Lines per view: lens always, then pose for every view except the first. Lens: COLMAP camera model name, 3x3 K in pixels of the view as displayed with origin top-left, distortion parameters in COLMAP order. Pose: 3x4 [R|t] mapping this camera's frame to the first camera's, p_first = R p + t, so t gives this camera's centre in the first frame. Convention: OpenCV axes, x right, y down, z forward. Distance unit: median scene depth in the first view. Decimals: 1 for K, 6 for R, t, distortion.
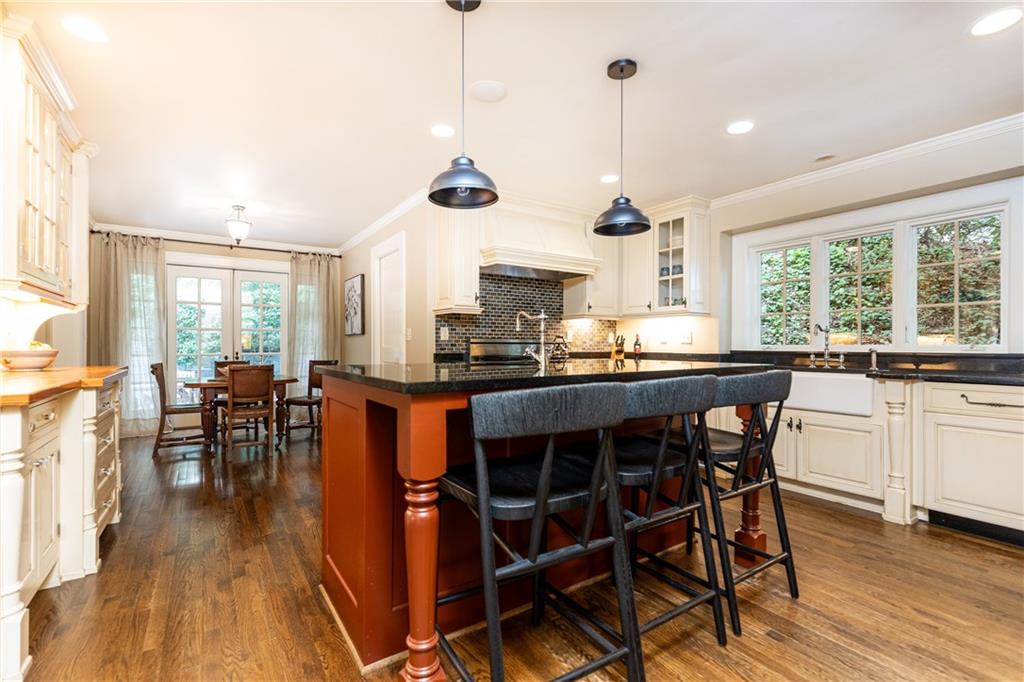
lens RADIAL K [[468.0, 0, 517.7], [0, 468.0, 345.5], [0, 0, 1]] dist [0.002865, 0.000576]
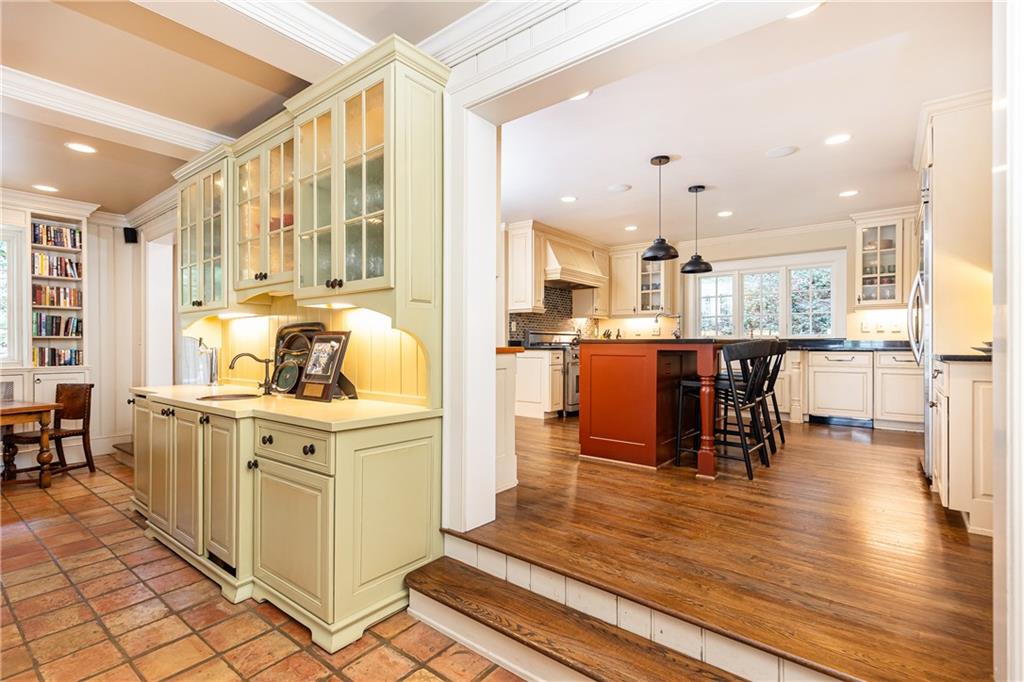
lens RADIAL K [[468.0, 0, 508.6], [0, 468.0, 340.3], [0, 0, 1]] dist [0.002865, 0.000576]
pose [[0.956099, 0.002912, 0.293030, -0.568025], [-0.002372, 0.999995, -0.002196, 0.018509], [-0.293035, 0.001405, 0.956101, -0.331051]]
